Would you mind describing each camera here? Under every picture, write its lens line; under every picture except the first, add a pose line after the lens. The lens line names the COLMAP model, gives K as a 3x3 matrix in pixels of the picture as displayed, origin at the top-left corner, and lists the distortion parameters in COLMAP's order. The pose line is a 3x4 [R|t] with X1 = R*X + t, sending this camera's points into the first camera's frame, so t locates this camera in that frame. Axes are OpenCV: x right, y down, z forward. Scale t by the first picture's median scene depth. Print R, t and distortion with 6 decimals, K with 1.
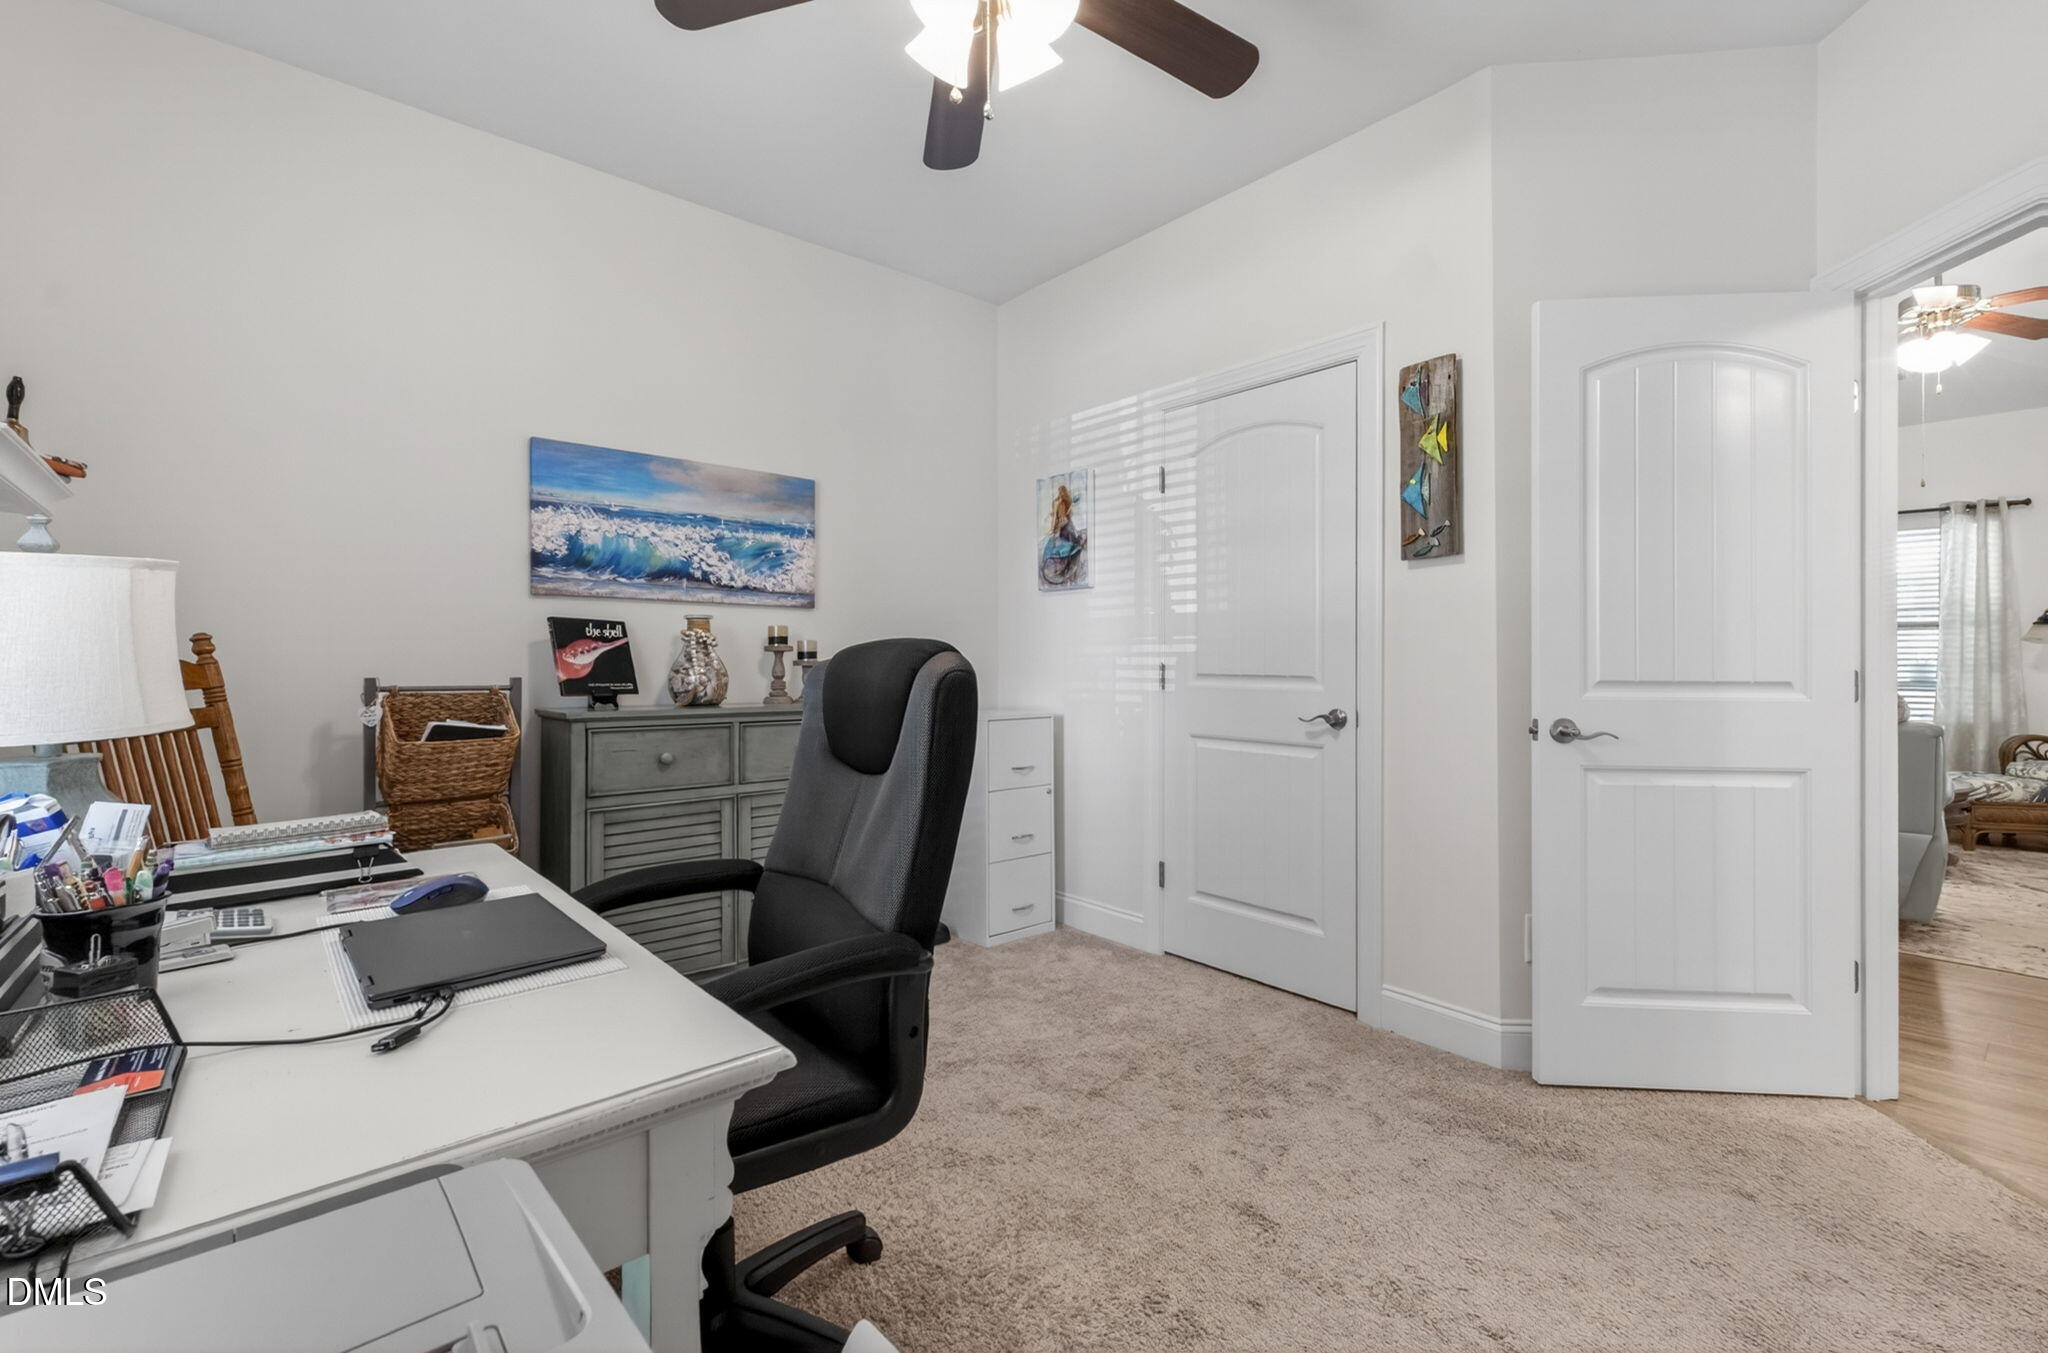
lens RADIAL K [[845.0, 0, 1018.1], [0, 845.0, 643.7], [0, 0, 1]] dist [0.000433, -0.000123]
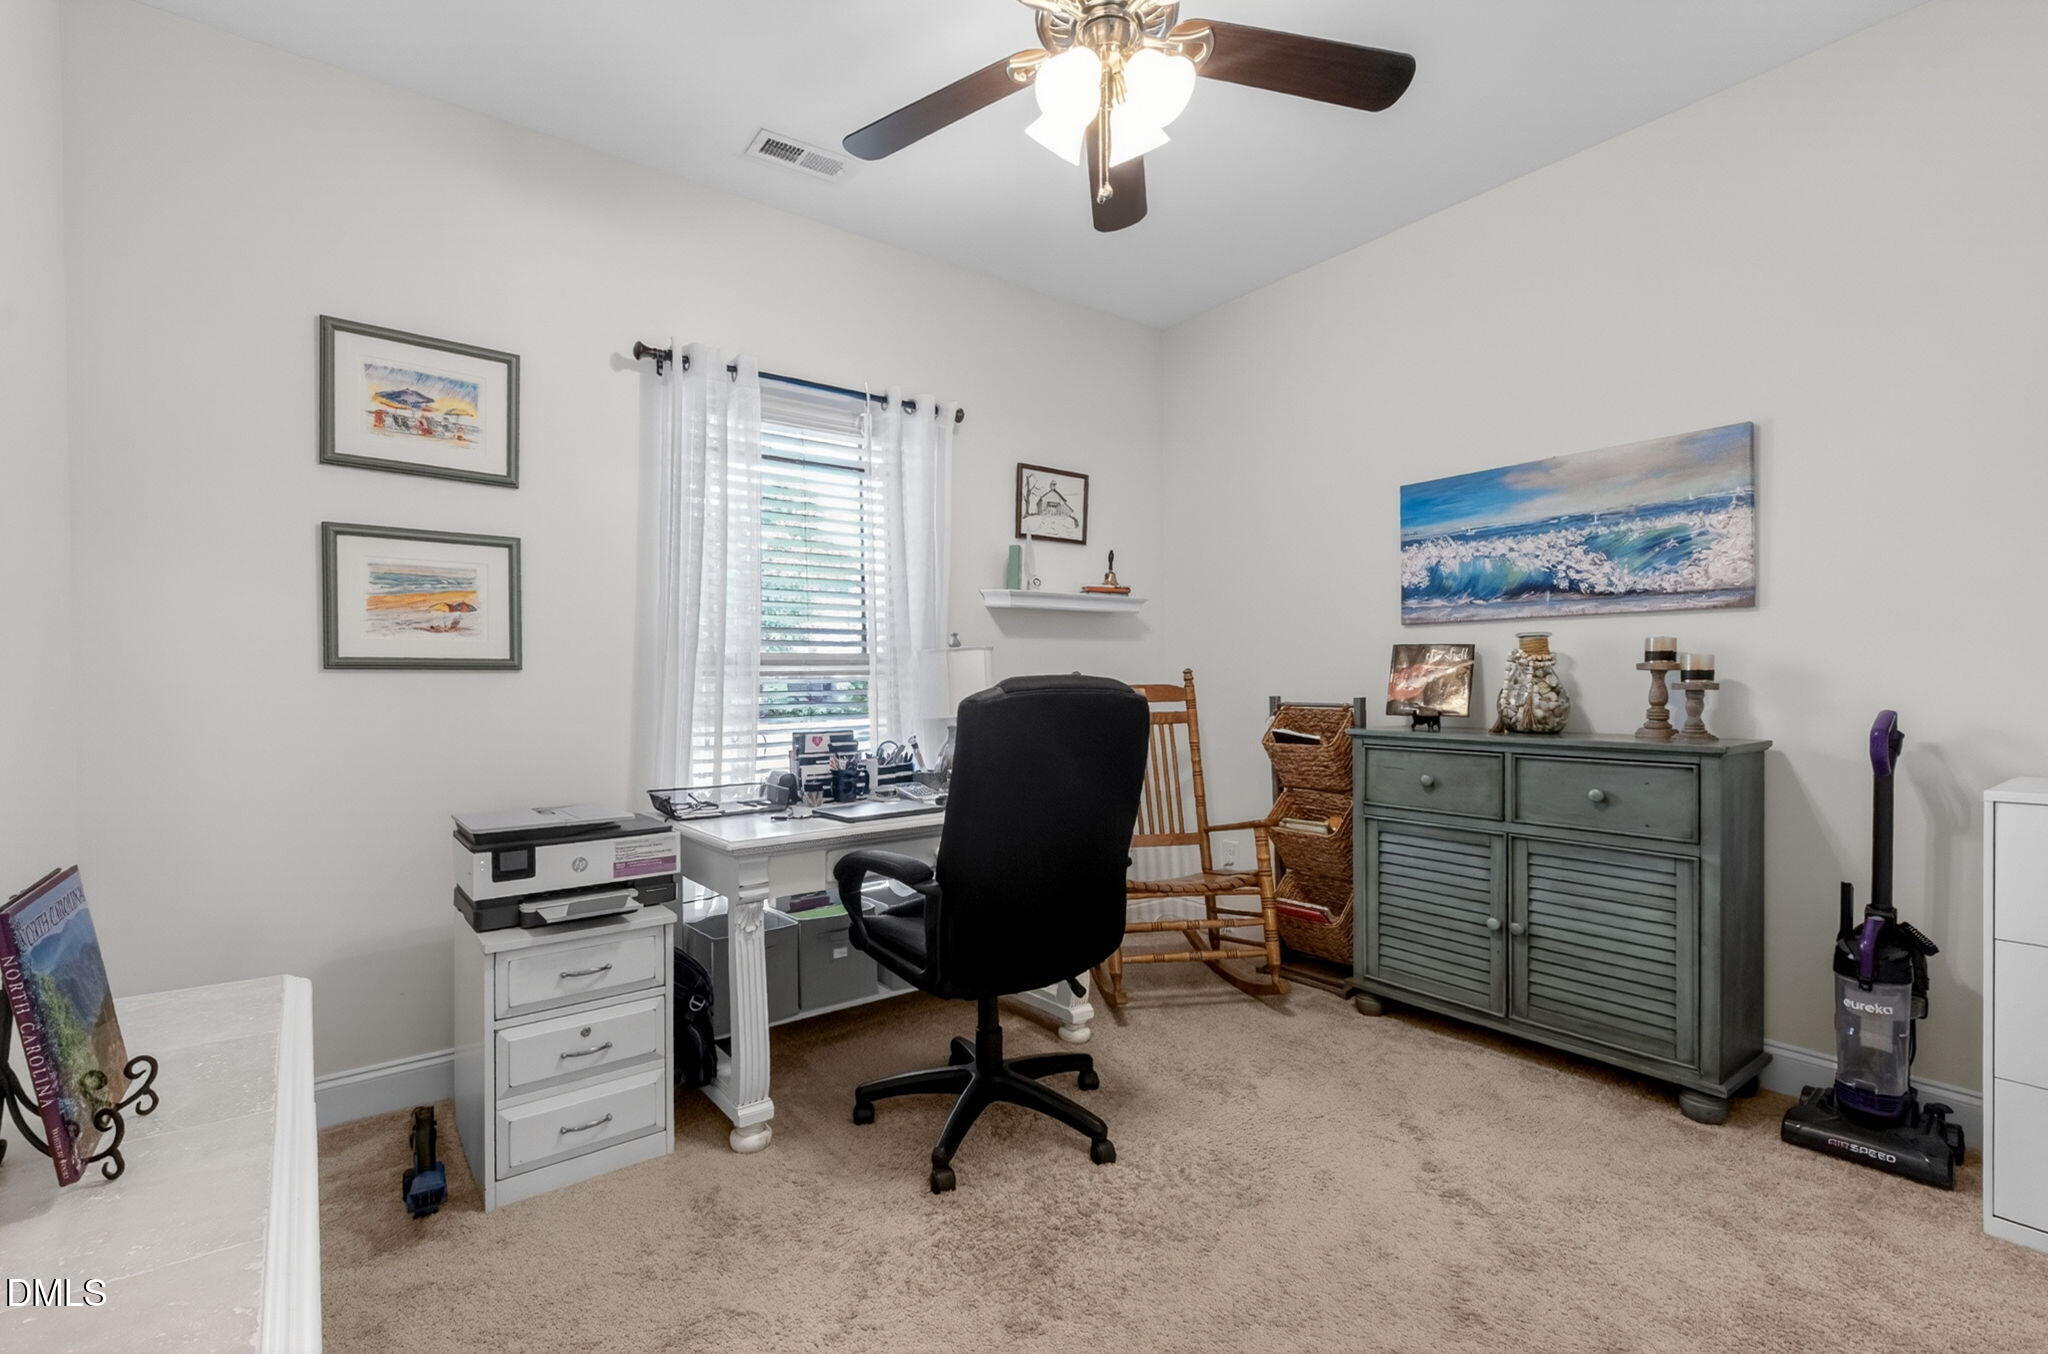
lens RADIAL K [[905.3, 0, 1013.1], [0, 905.3, 666.5], [0, 0, 1]] dist [0.000686, -0.000330]
pose [[-0.034330, -0.014906, -0.999299, 0.596026], [0.030603, 0.999404, -0.015959, 0.000687], [0.998942, -0.031129, -0.033853, 0.468265]]
